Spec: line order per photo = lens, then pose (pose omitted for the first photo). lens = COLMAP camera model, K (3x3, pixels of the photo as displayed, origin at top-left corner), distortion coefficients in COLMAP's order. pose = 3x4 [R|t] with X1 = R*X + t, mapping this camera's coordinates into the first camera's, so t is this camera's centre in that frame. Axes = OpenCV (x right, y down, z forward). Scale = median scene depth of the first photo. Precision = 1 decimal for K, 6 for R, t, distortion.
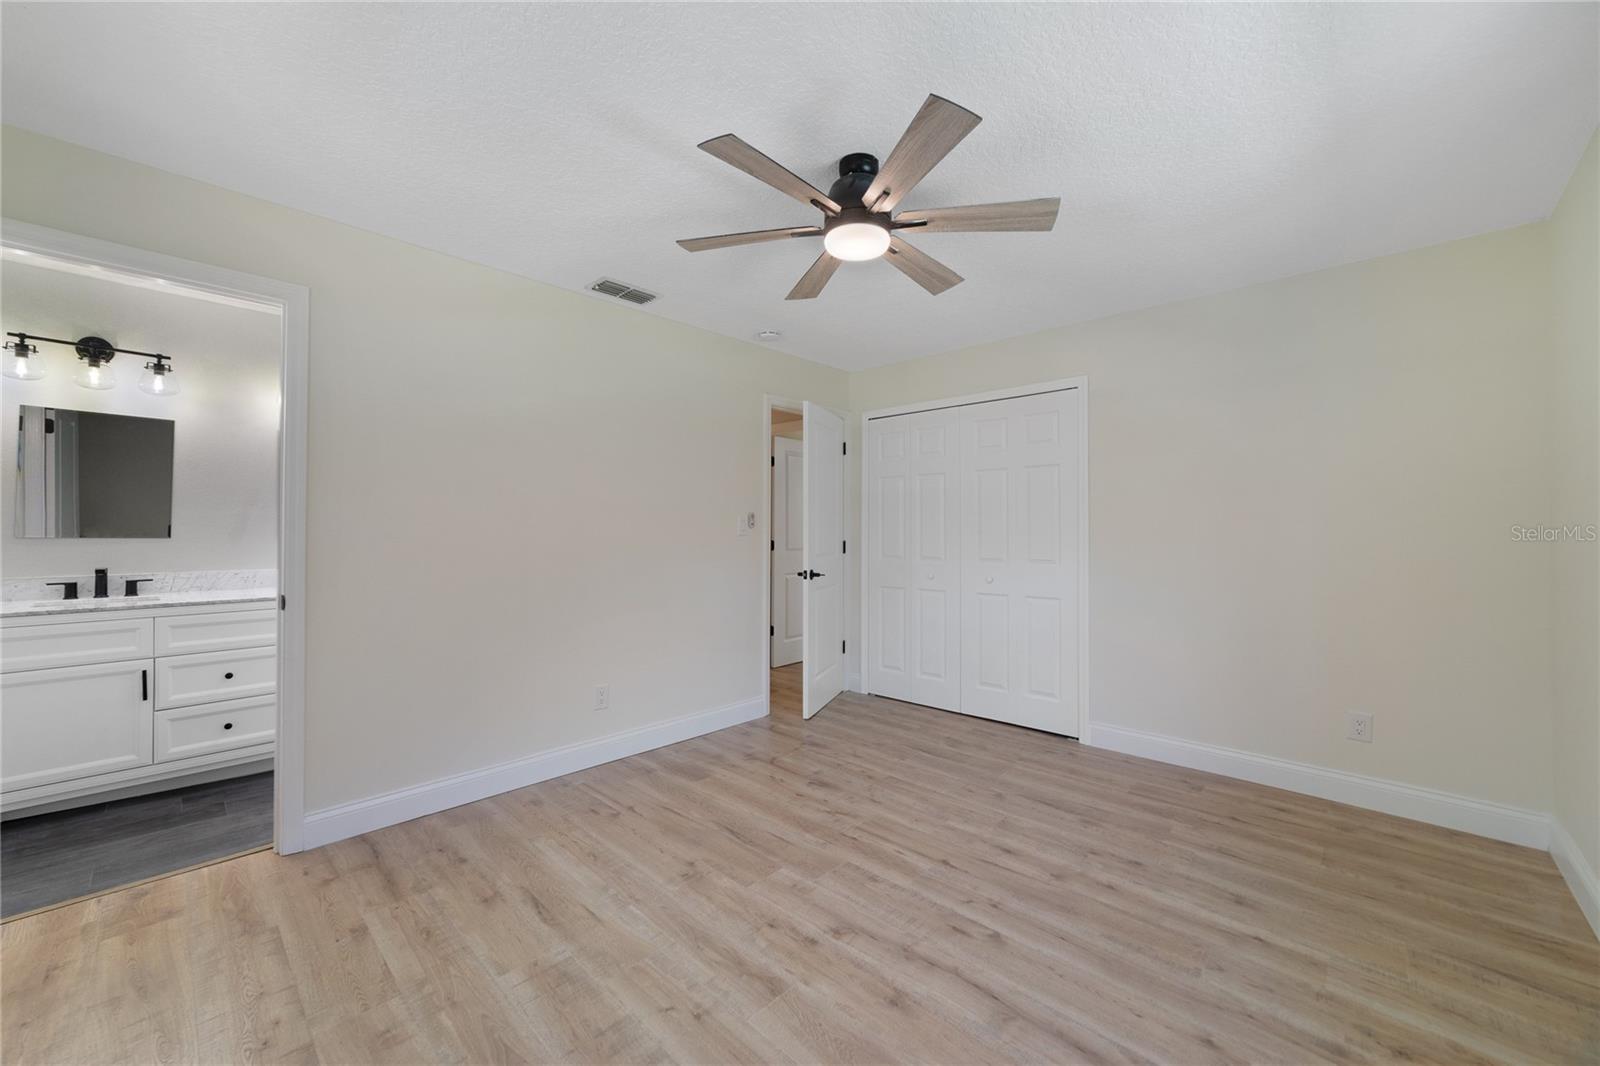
lens RADIAL K [[618.4, 0, 785.8], [0, 618.4, 523.3], [0, 0, 1]] dist [-0.025794, 0.008012]
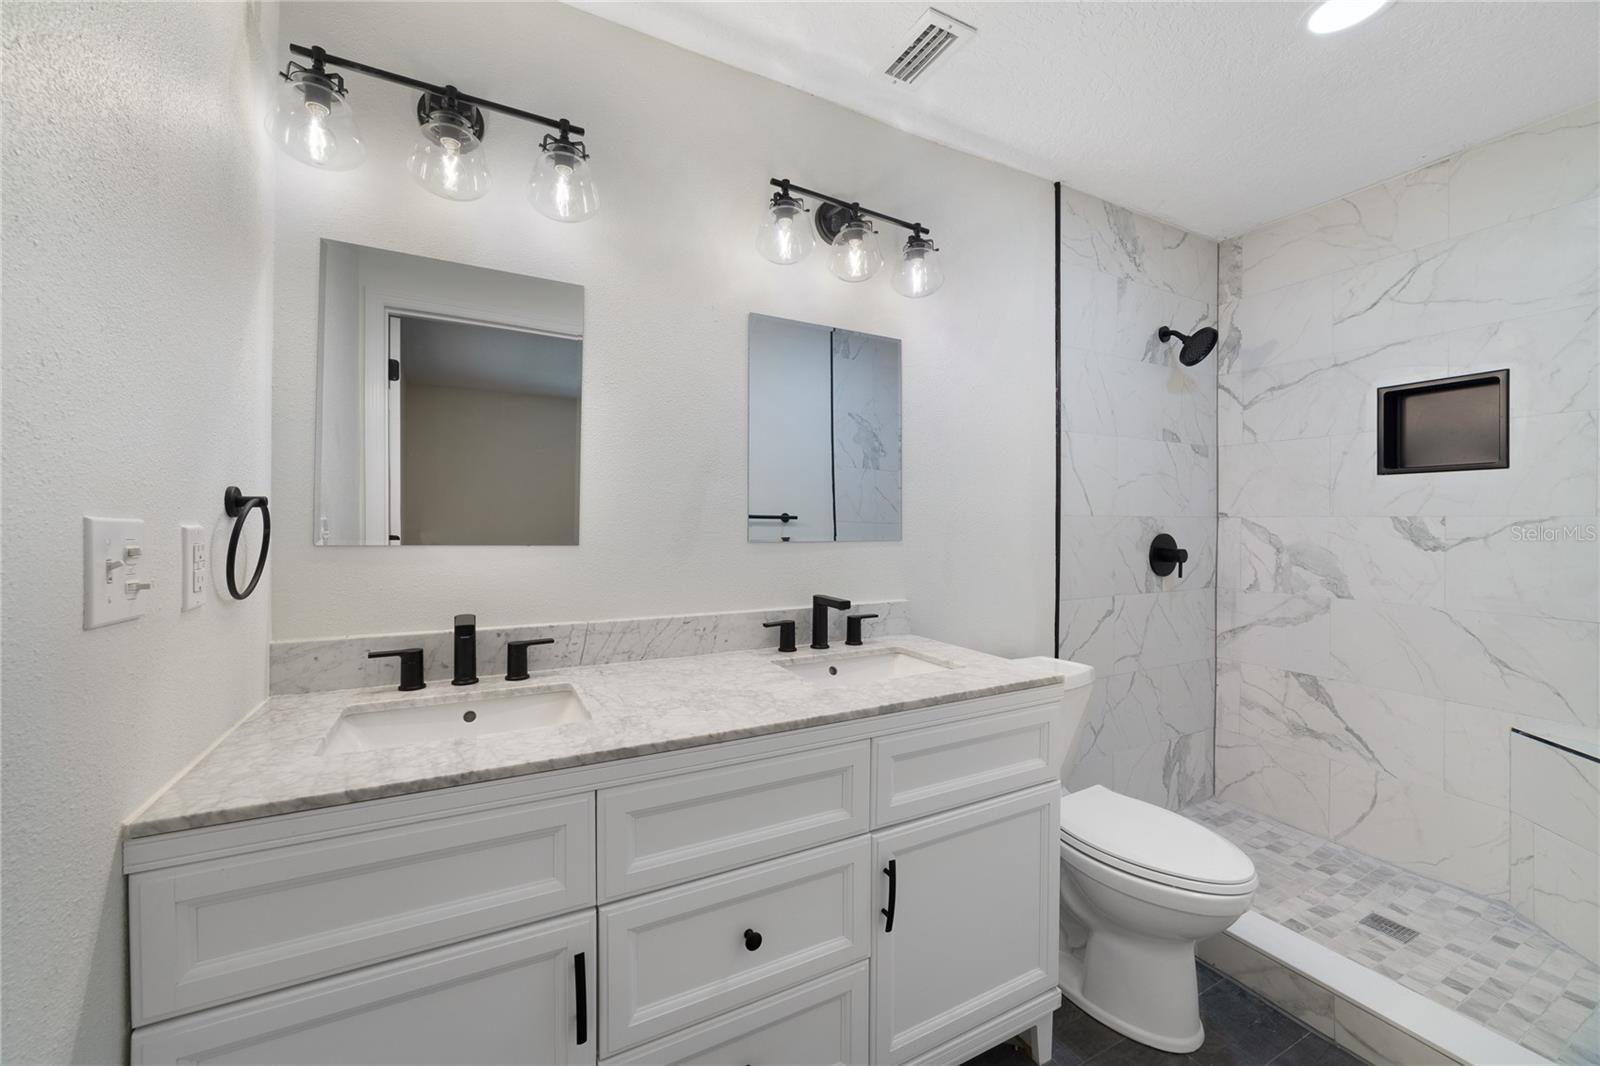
lens RADIAL K [[618.4, 0, 785.8], [0, 618.4, 523.3], [0, 0, 1]] dist [-0.025794, 0.008012]
pose [[0.943807, -0.001103, -0.330496, -0.776625], [0.004422, 0.999947, 0.009289, 0.004780], [0.330468, -0.010229, 0.943762, 0.670144]]
